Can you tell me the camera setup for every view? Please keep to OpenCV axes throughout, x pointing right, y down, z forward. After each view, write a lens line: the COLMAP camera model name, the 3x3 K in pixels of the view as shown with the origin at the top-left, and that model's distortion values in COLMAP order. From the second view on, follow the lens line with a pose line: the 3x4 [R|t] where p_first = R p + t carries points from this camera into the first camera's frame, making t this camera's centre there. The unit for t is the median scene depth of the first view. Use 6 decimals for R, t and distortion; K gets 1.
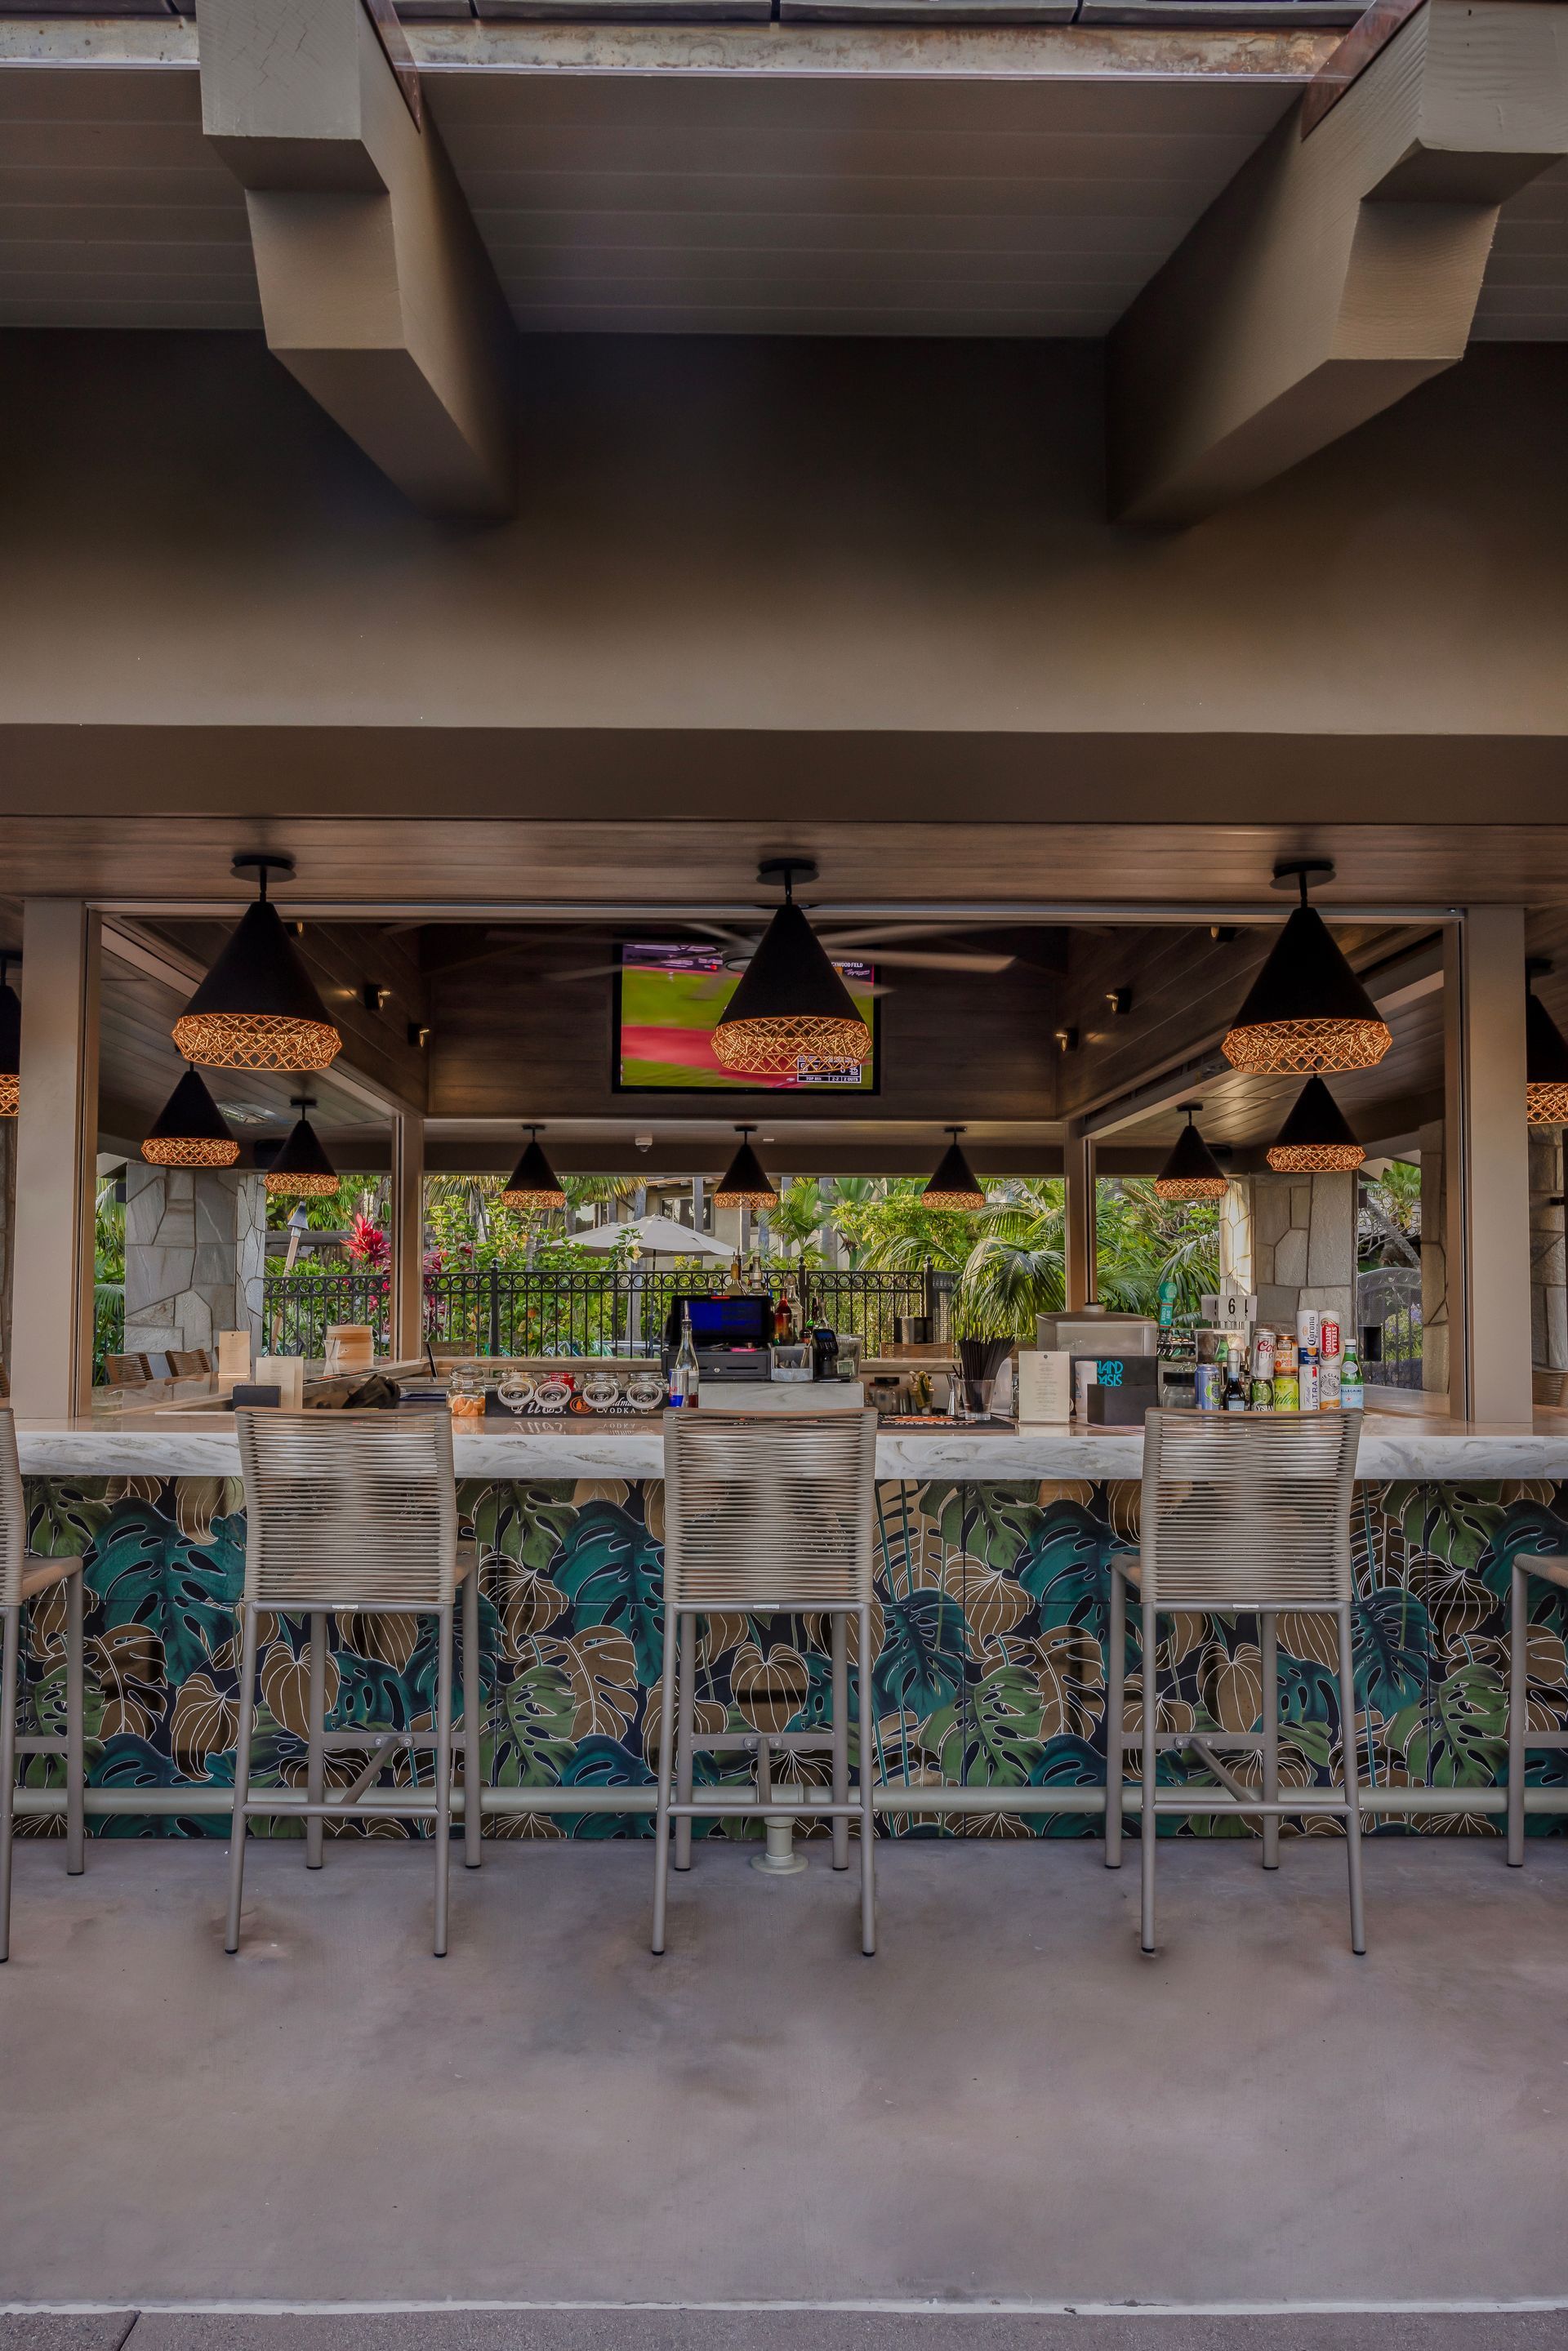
lens RADIAL K [[1363.4, 0, 761.4], [0, 1363.4, 1264.3], [0, 0, 1]] dist [-0.002371, 0.000924]
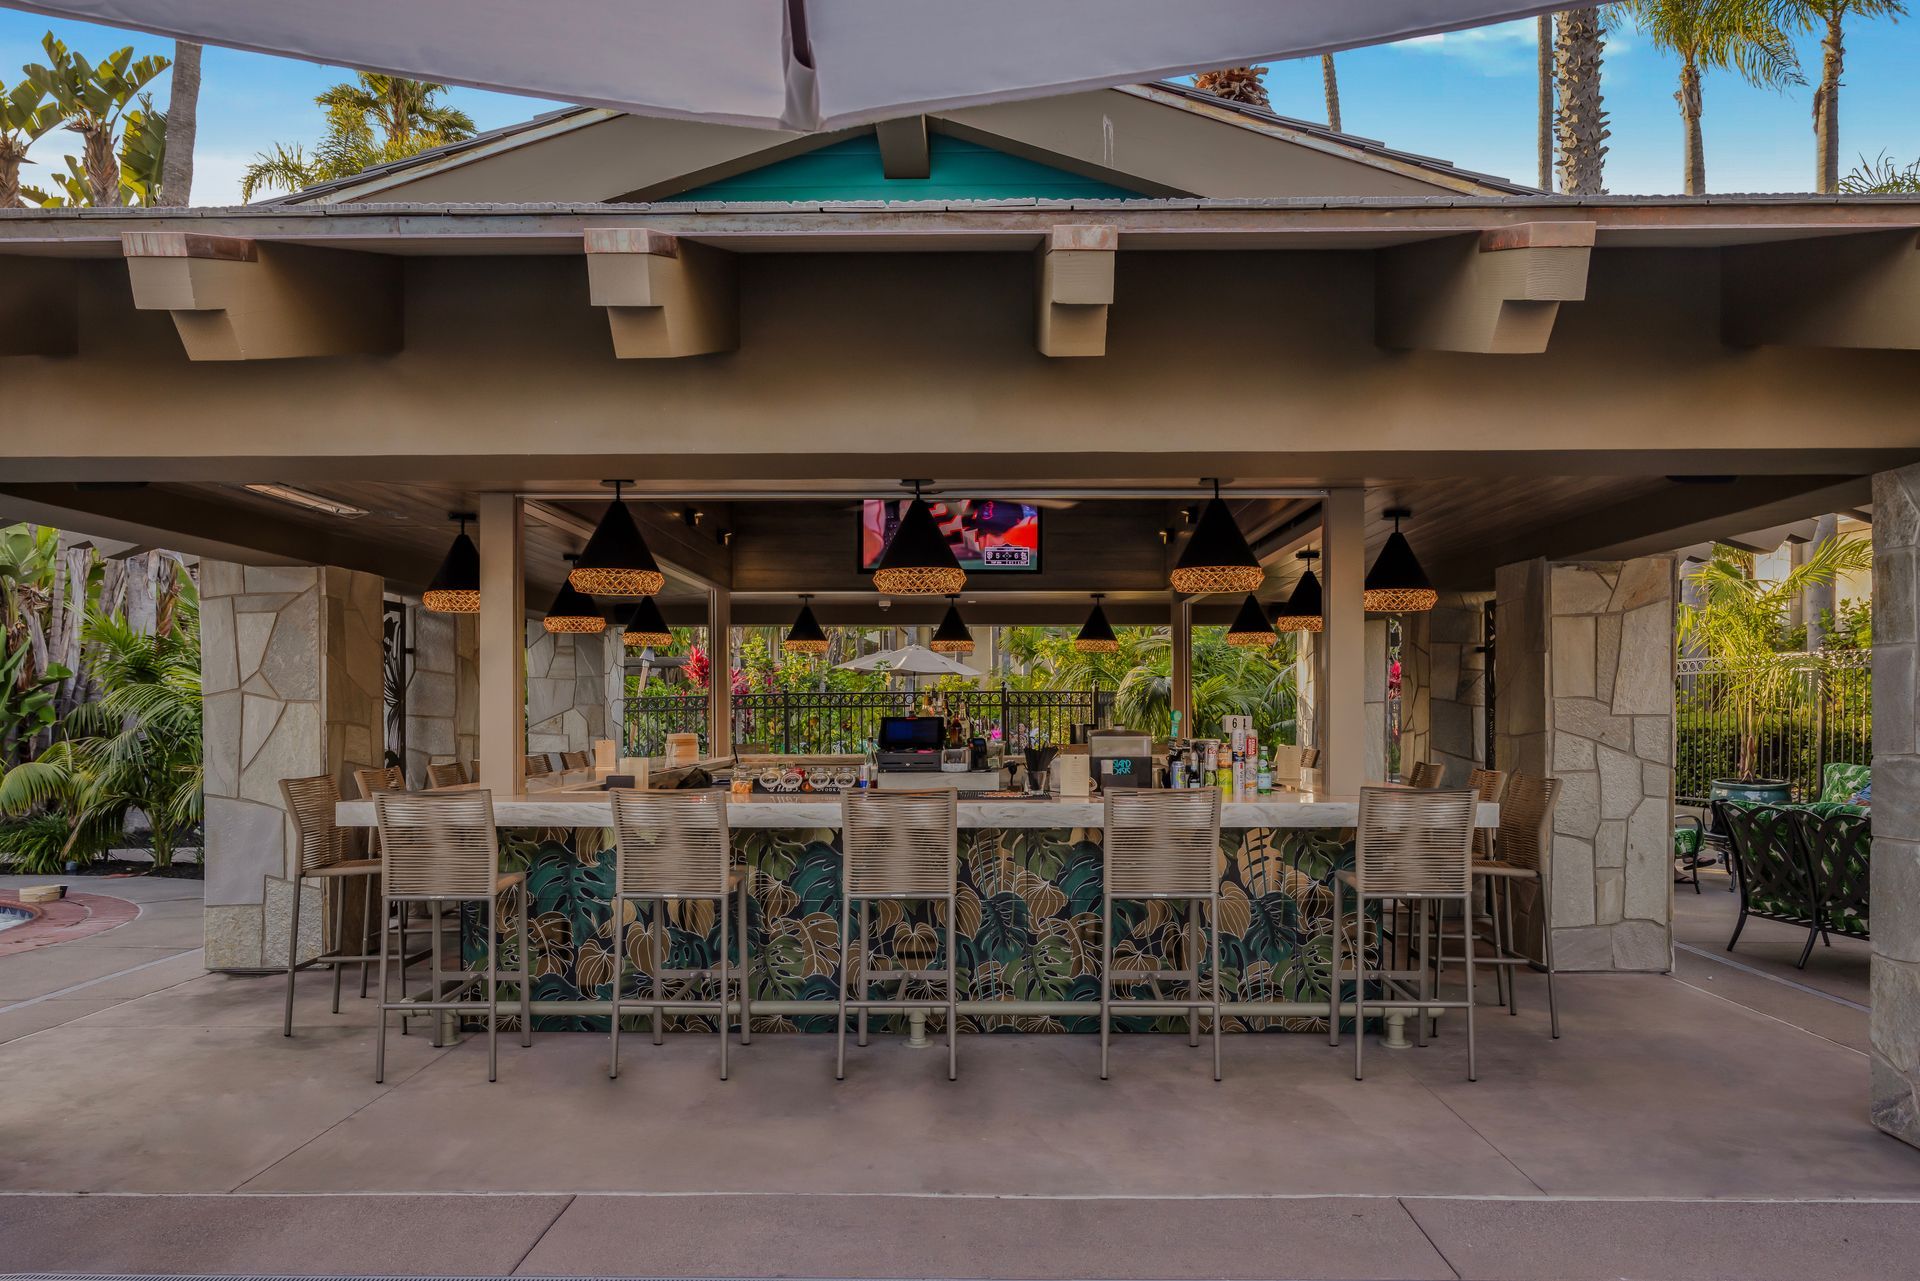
lens RADIAL K [[1056.5, 0, 982.2], [0, 1056.5, 725.3], [0, 0, 1]] dist [-0.000242, 0.001219]
pose [[0.999725, -0.004285, -0.023068, 0.123427], [0.005301, 0.999010, 0.044166, -0.033099], [0.022856, -0.044276, 0.998758, -0.335107]]
